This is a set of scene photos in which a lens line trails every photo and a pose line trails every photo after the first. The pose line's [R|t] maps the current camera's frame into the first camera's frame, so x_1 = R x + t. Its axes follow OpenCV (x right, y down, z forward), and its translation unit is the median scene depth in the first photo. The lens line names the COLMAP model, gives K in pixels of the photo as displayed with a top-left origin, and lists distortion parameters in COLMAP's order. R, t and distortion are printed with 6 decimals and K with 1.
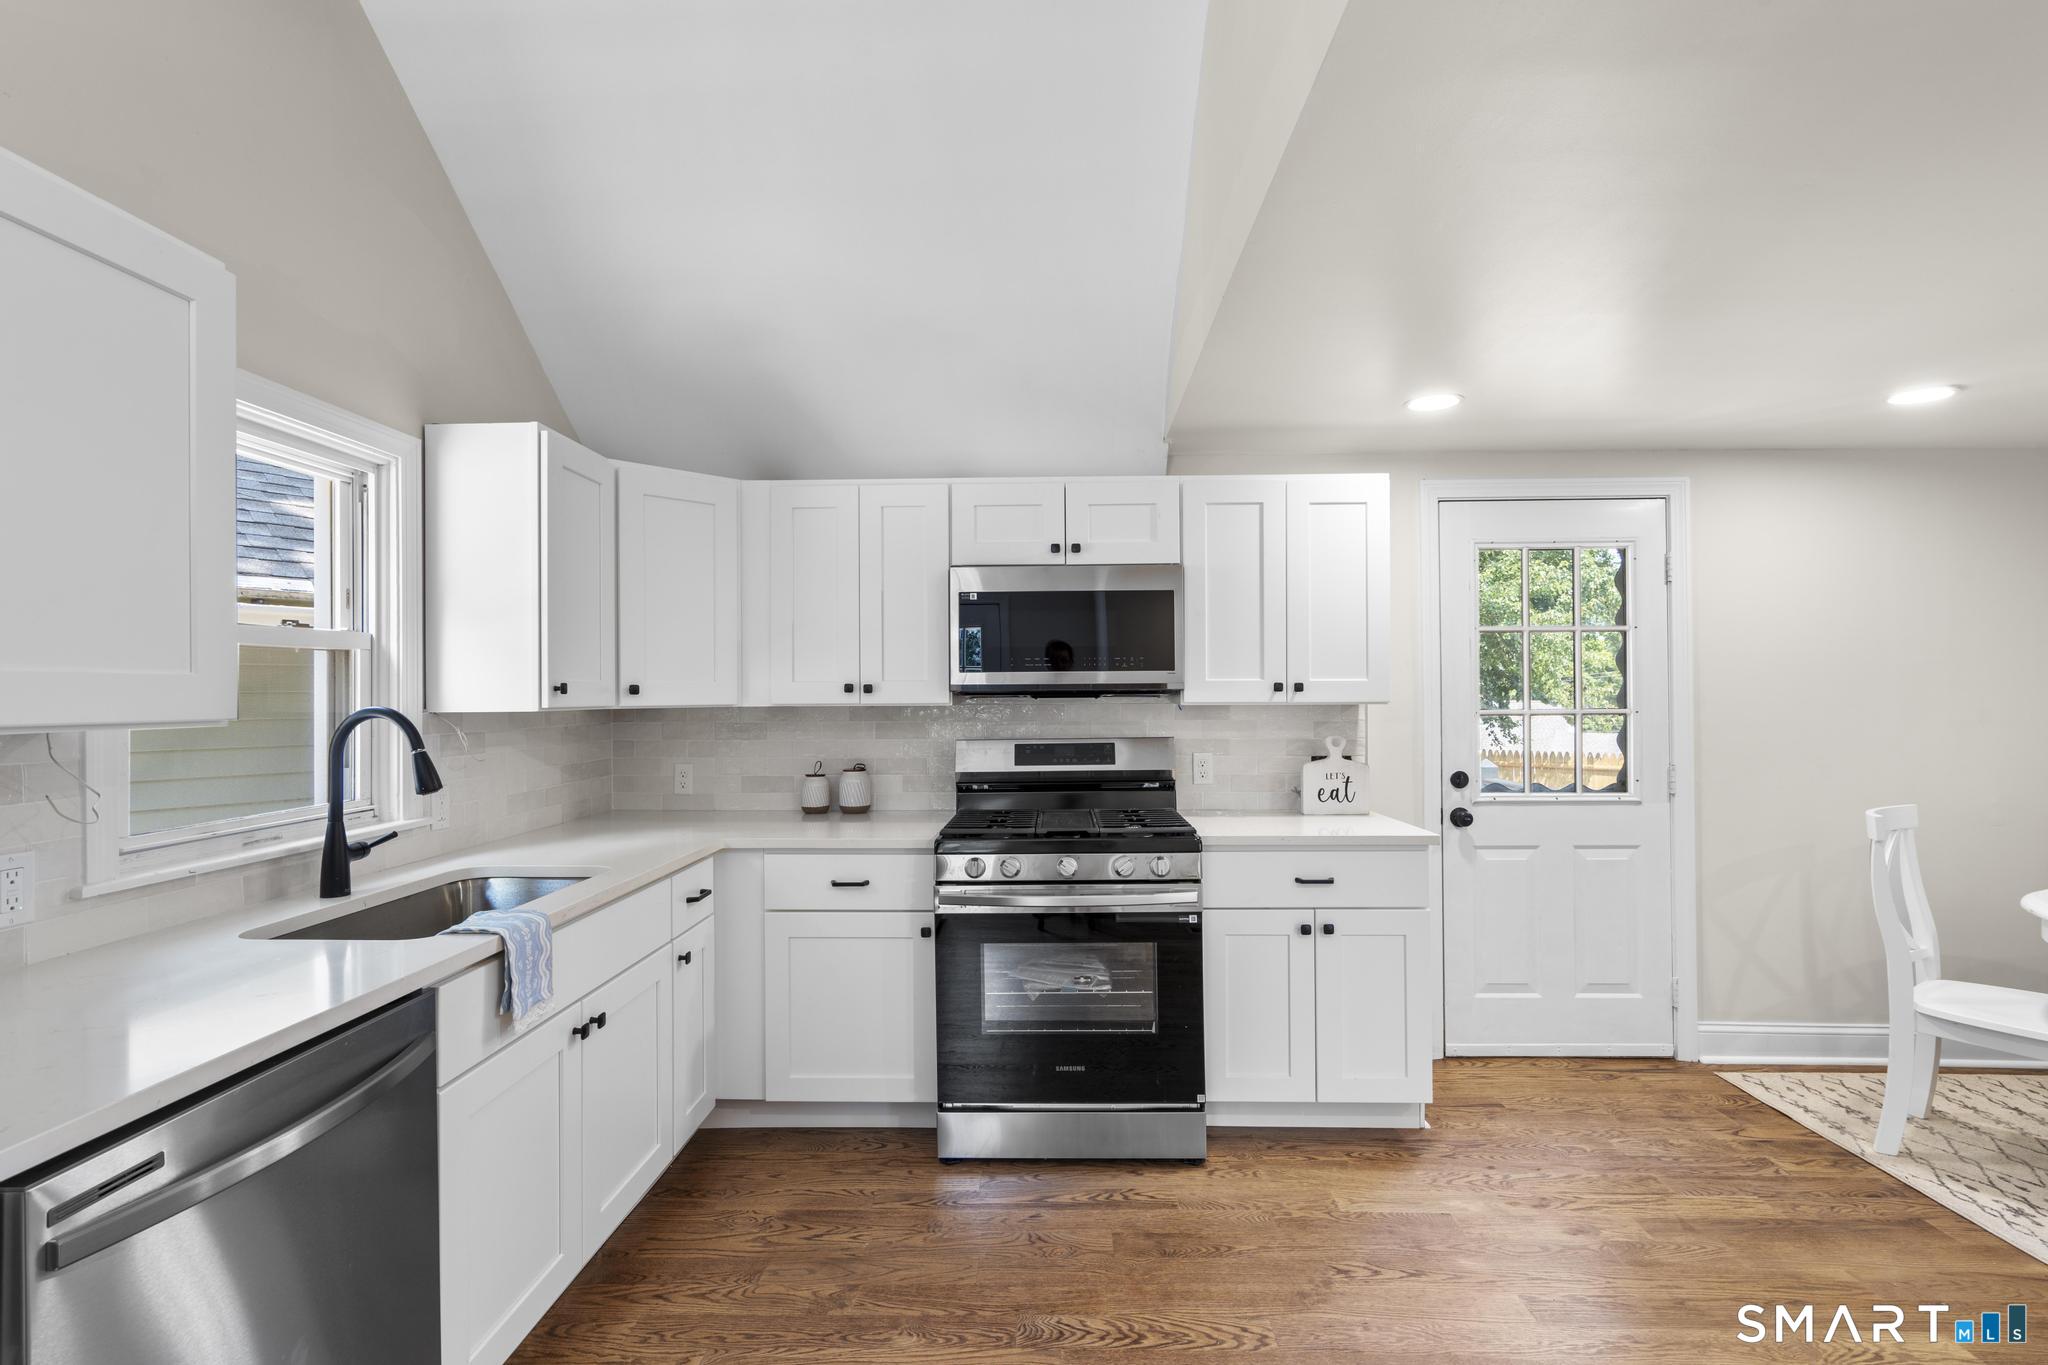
lens RADIAL K [[918.5, 0, 1023.5], [0, 918.5, 687.7], [0, 0, 1]] dist [-0.005581, 0.002487]
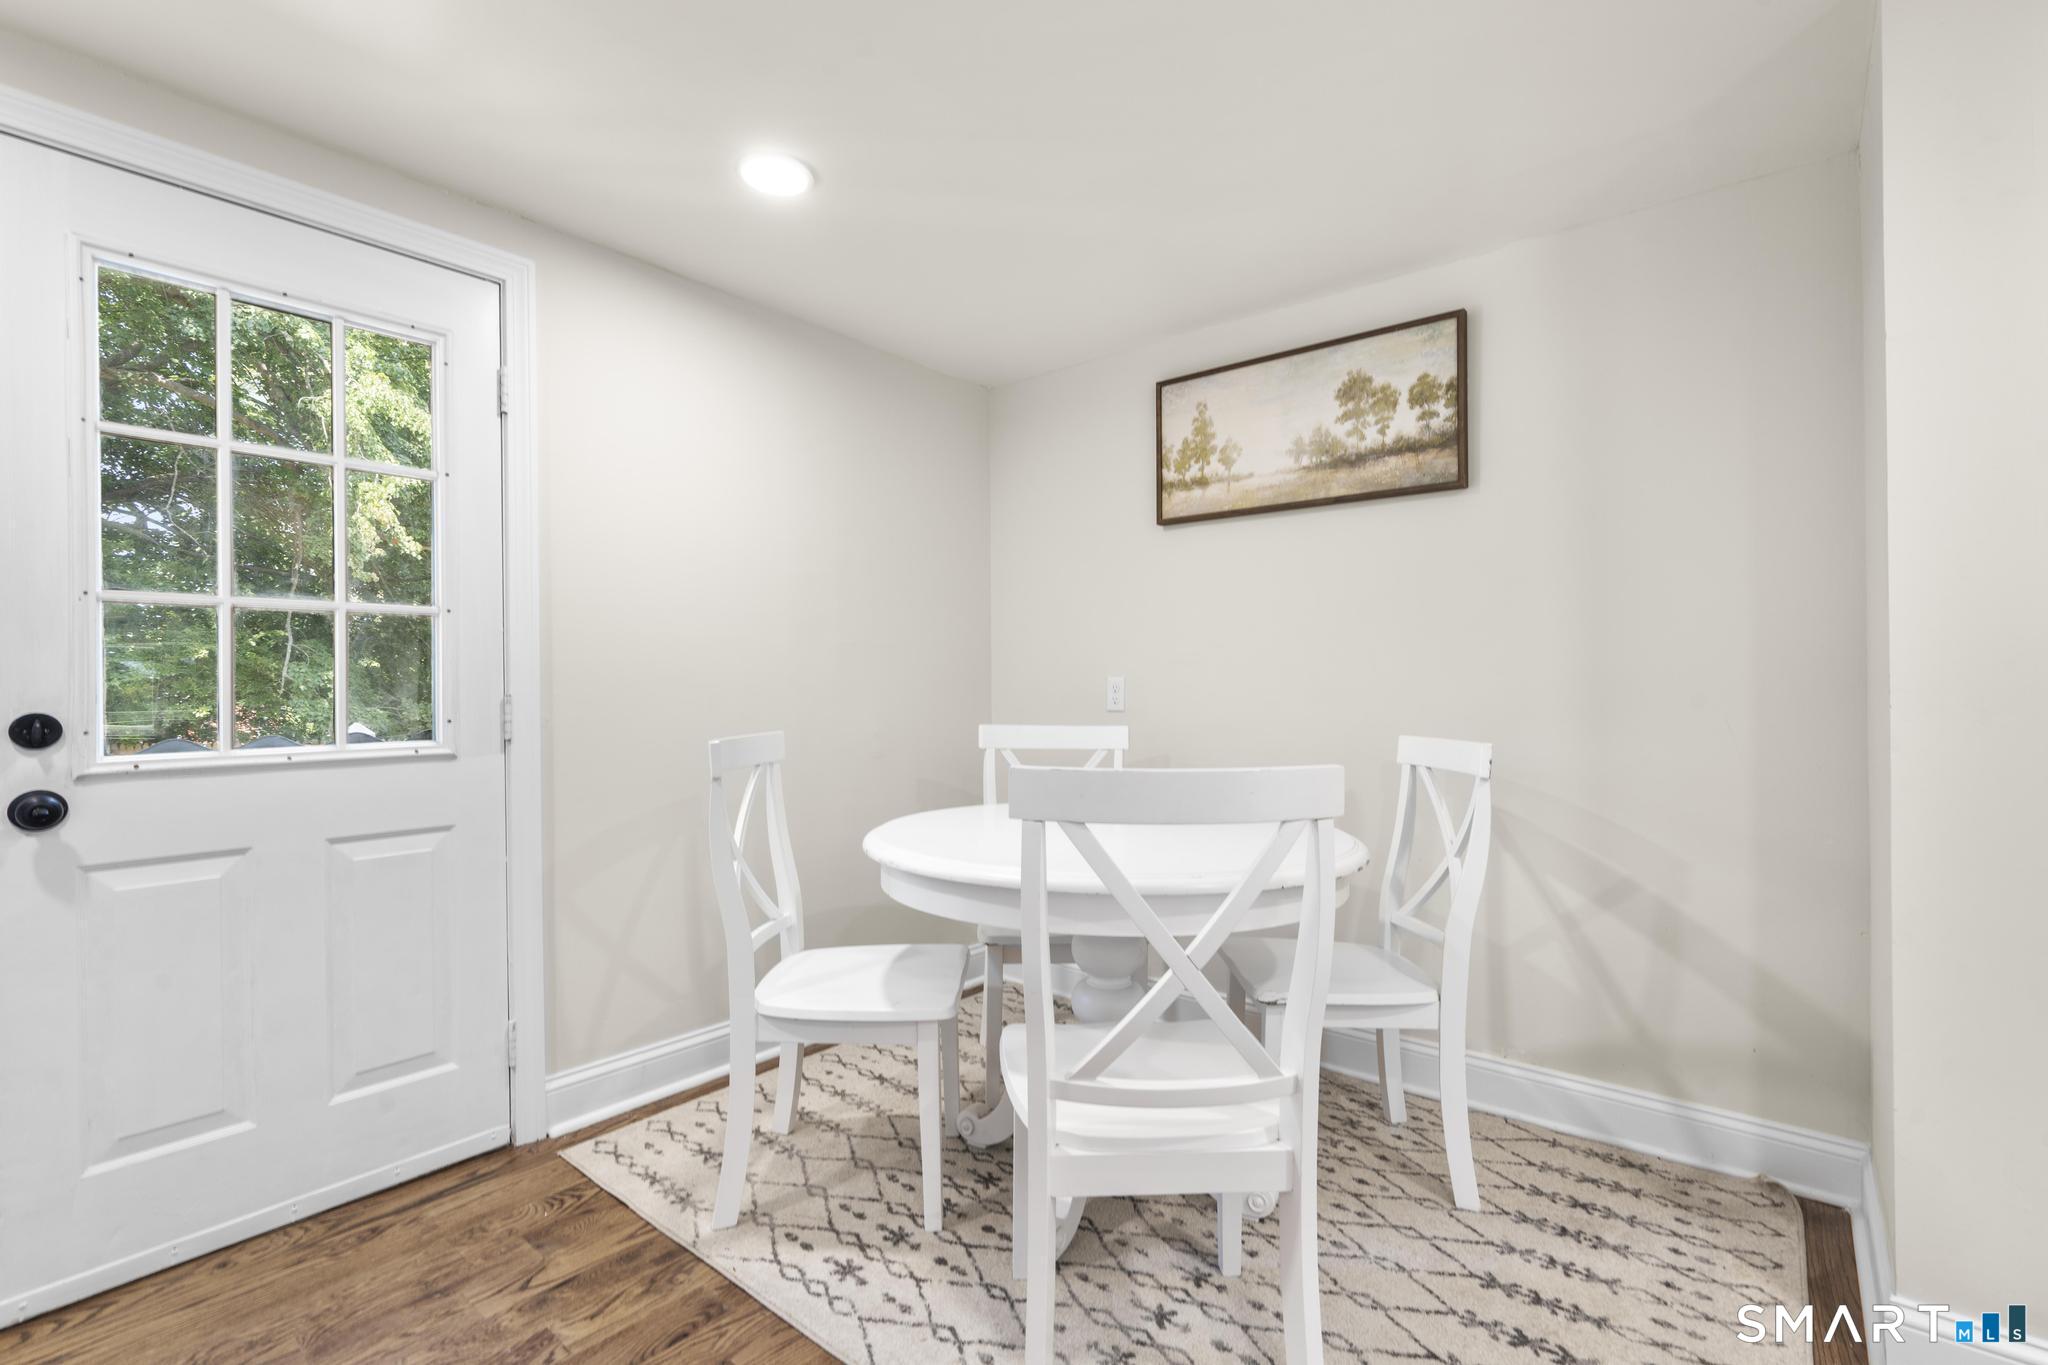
lens RADIAL K [[918.5, 0, 1024.3], [0, 918.5, 684.2], [0, 0, 1]] dist [-0.005581, 0.002487]
pose [[0.618235, 0.000667, 0.785993, 0.483277], [-0.001429, 0.999999, 0.000275, 0.086372], [-0.785992, -0.001293, 0.618235, 0.353136]]
